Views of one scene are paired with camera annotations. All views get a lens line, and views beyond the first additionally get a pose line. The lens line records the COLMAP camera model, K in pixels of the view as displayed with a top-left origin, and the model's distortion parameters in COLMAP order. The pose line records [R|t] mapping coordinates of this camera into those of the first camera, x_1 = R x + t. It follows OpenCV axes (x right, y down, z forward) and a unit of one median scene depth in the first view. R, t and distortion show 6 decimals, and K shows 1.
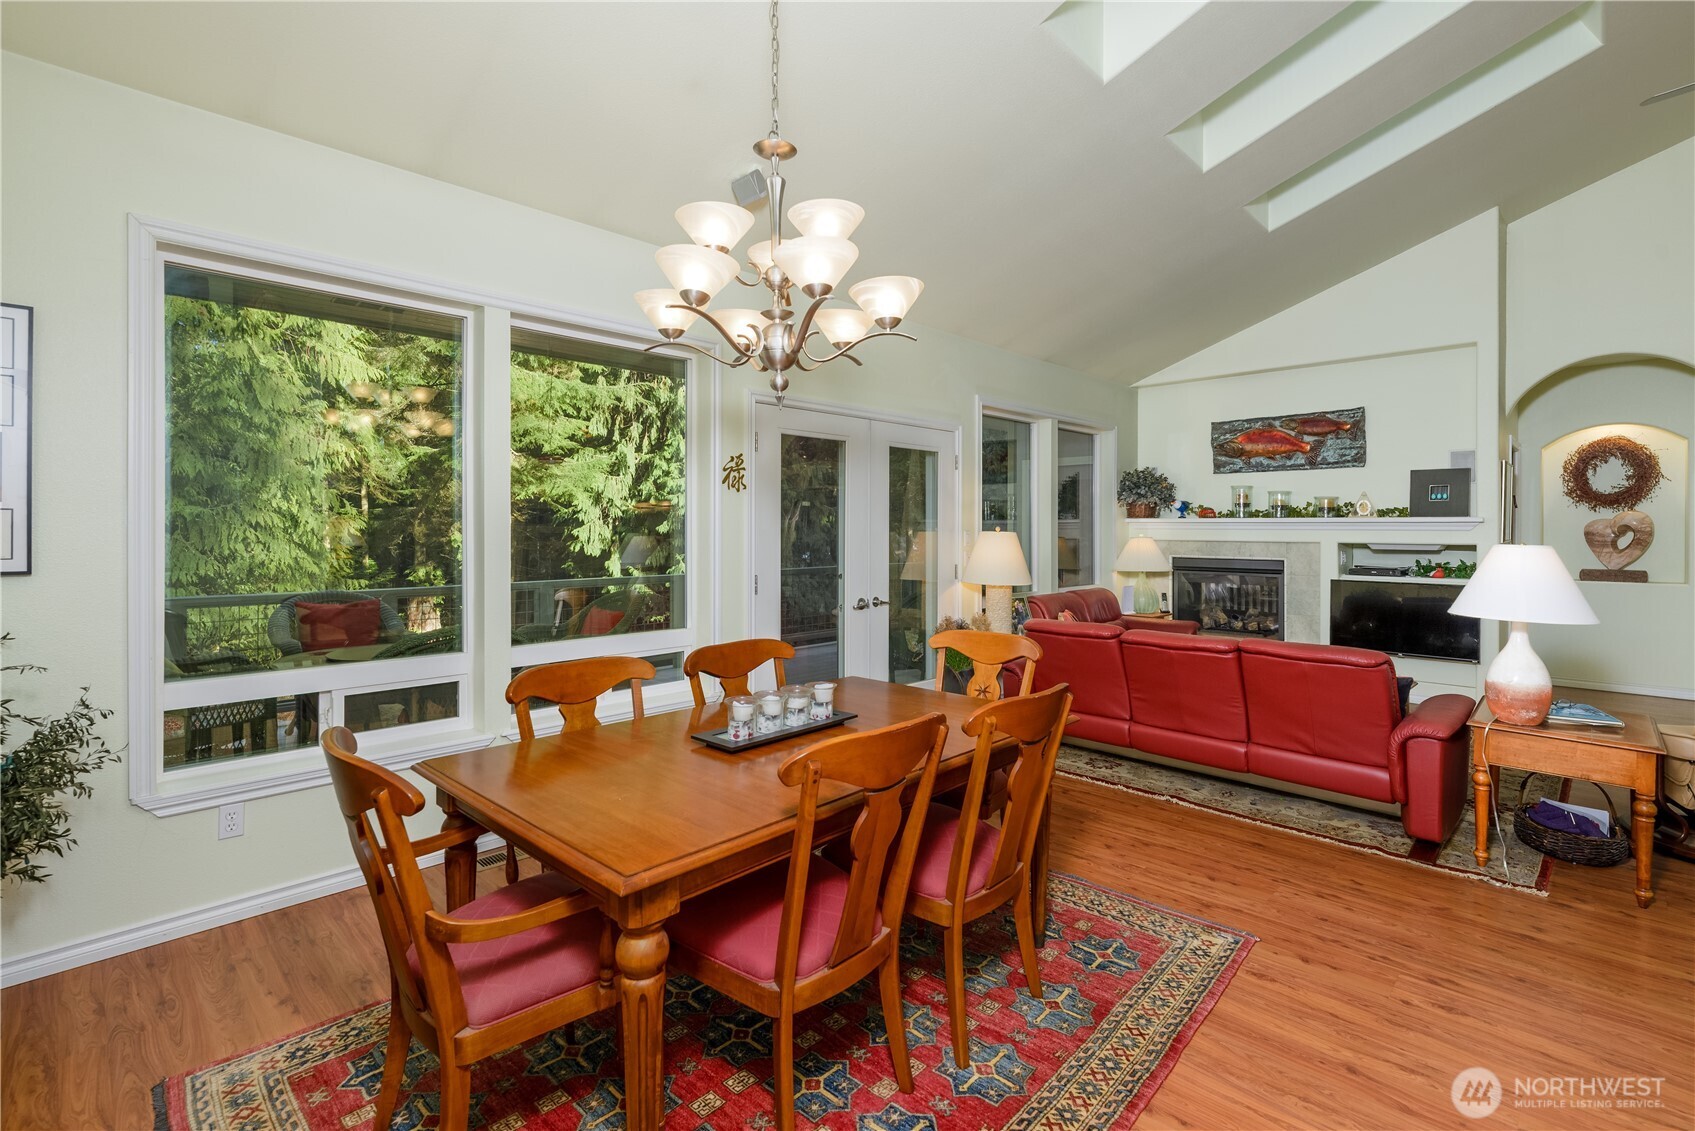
lens RADIAL K [[769.7, 0, 843.7], [0, 769.7, 538.4], [0, 0, 1]] dist [-0.005066, 0.000801]
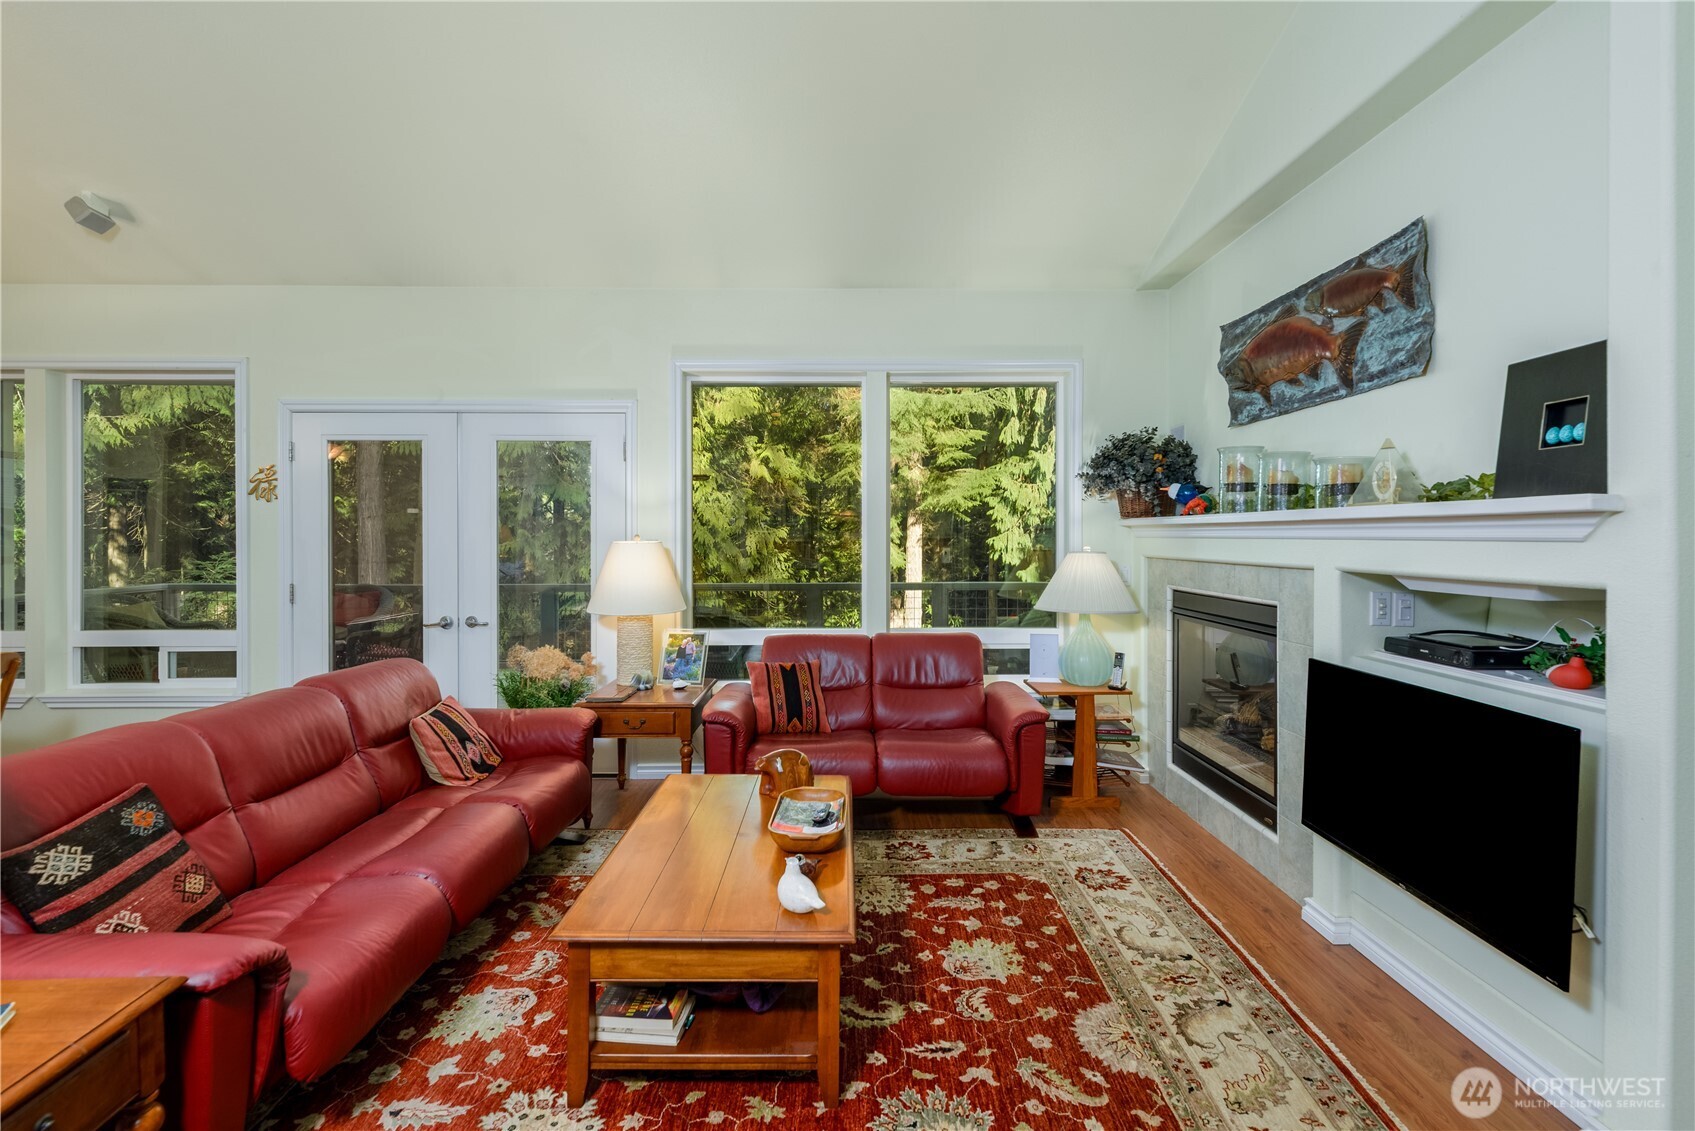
lens RADIAL K [[769.7, 0, 848.1], [0, 769.7, 541.8], [0, 0, 1]] dist [-0.005066, 0.000801]
pose [[0.699401, 0.003106, -0.714723, 0.718052], [-0.009102, 0.999948, -0.004562, -0.004614], [0.714672, 0.009696, 0.699393, 0.503958]]
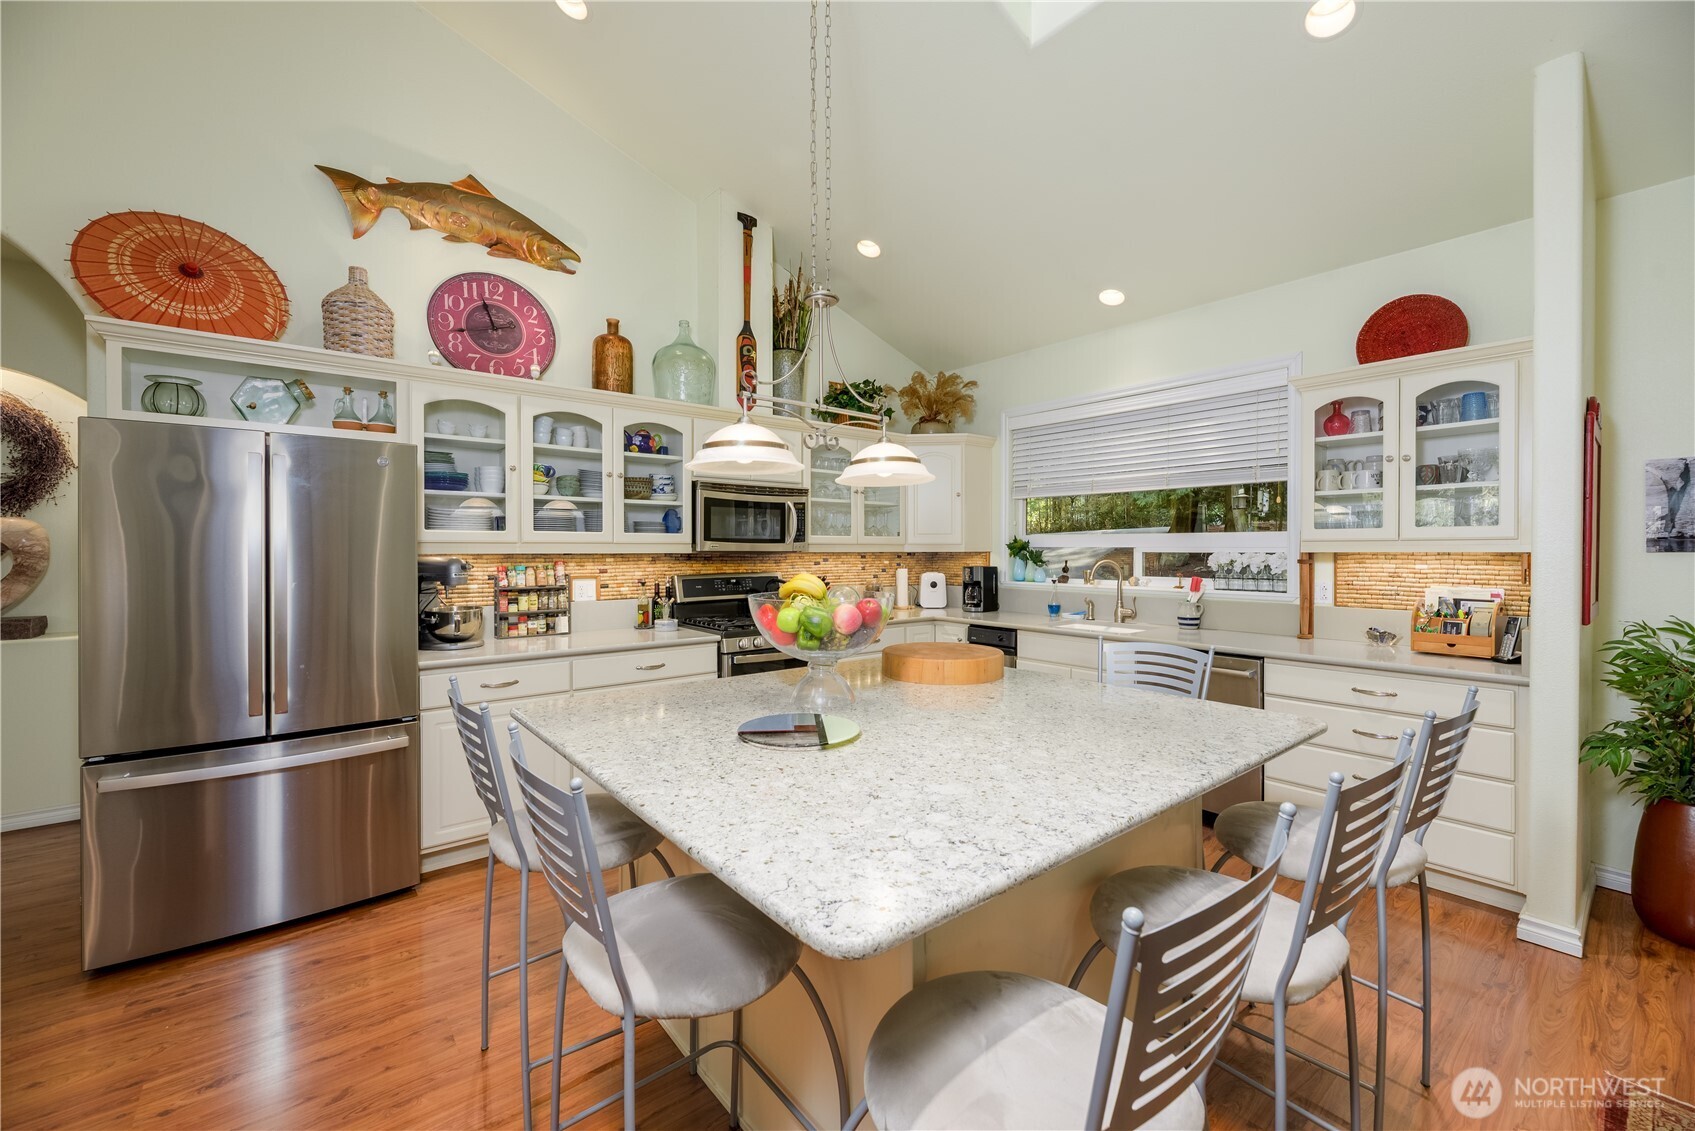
lens RADIAL K [[683.4, 0, 856.3], [0, 683.4, 552.8], [0, 0, 1]] dist [0.001755, 0.000942]
pose [[0.107364, -0.005505, 0.994205, 0.559948], [0.011228, 0.999928, 0.004325, -0.004033], [-0.994156, 0.010698, 0.107418, 0.289375]]
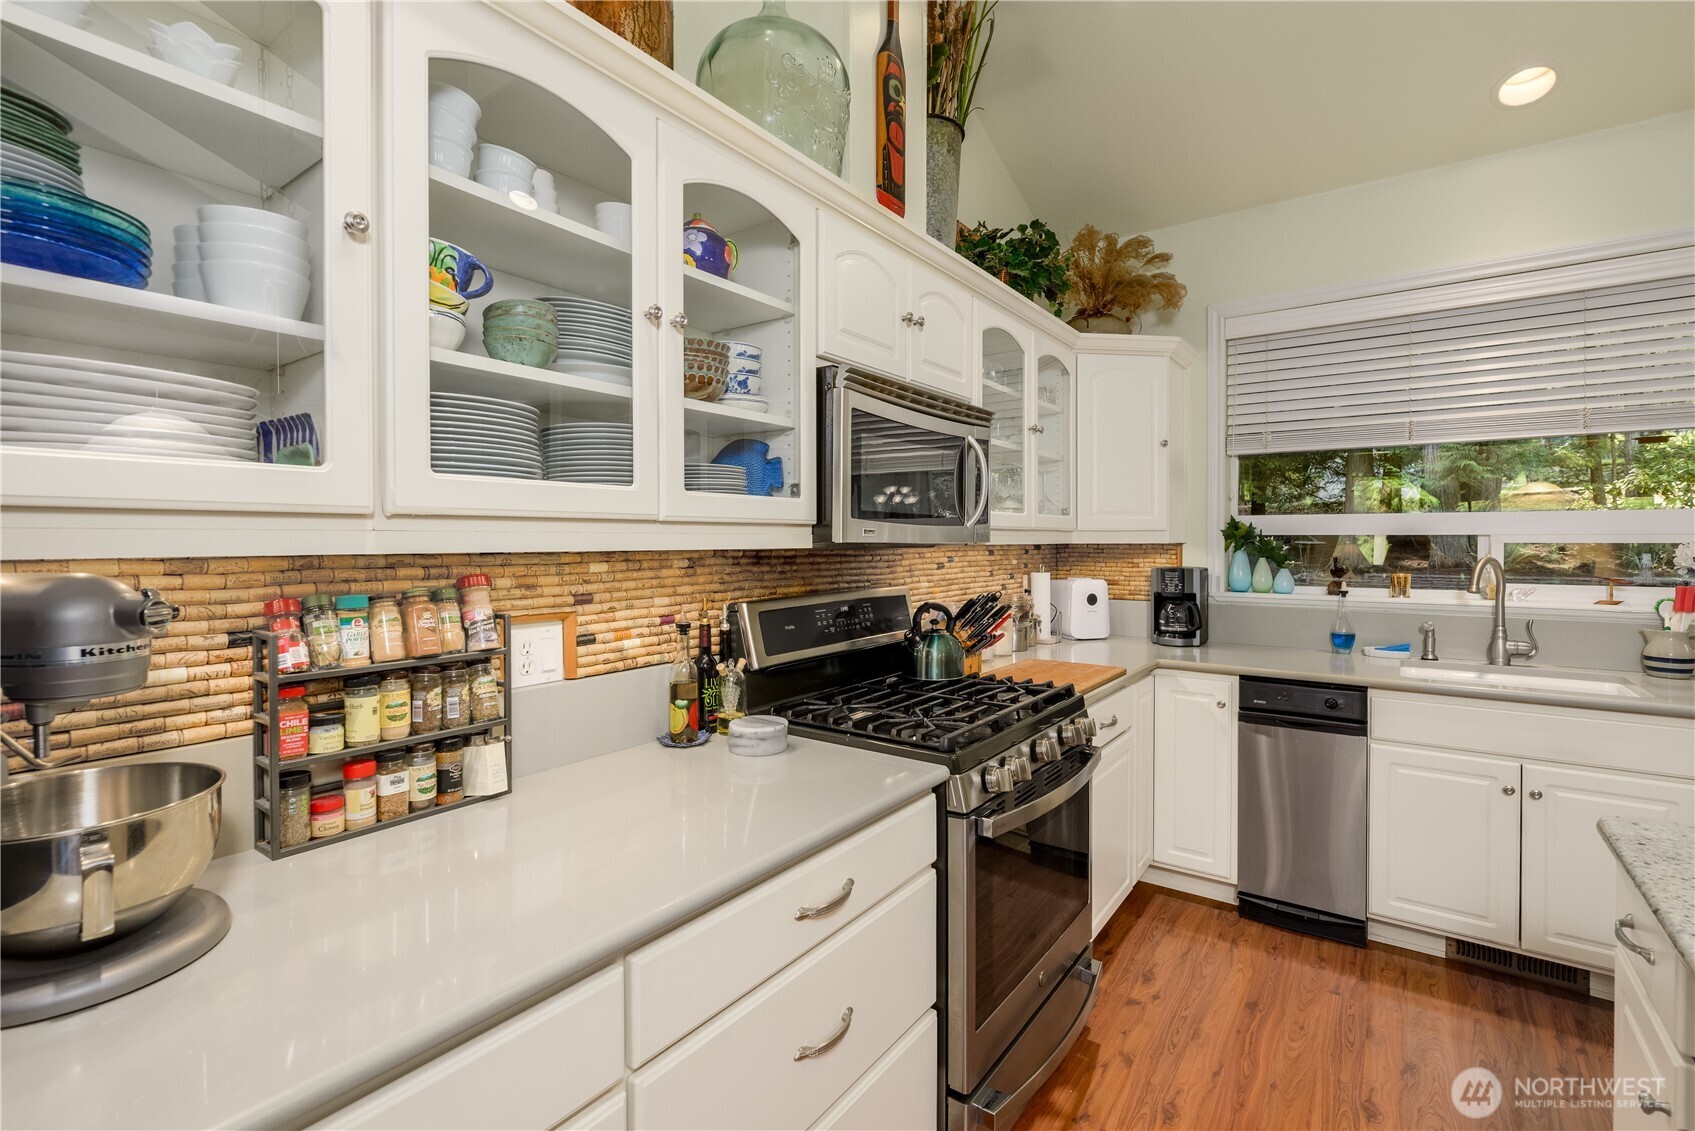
lens RADIAL K [[769.7, 0, 862.2], [0, 769.7, 545.9], [0, 0, 1]] dist [-0.005066, 0.000801]
pose [[-0.141053, -0.008189, 0.989968, 0.876819], [0.012809, 0.999867, 0.010096, -0.006225], [-0.989919, 0.014104, -0.140929, 0.521075]]
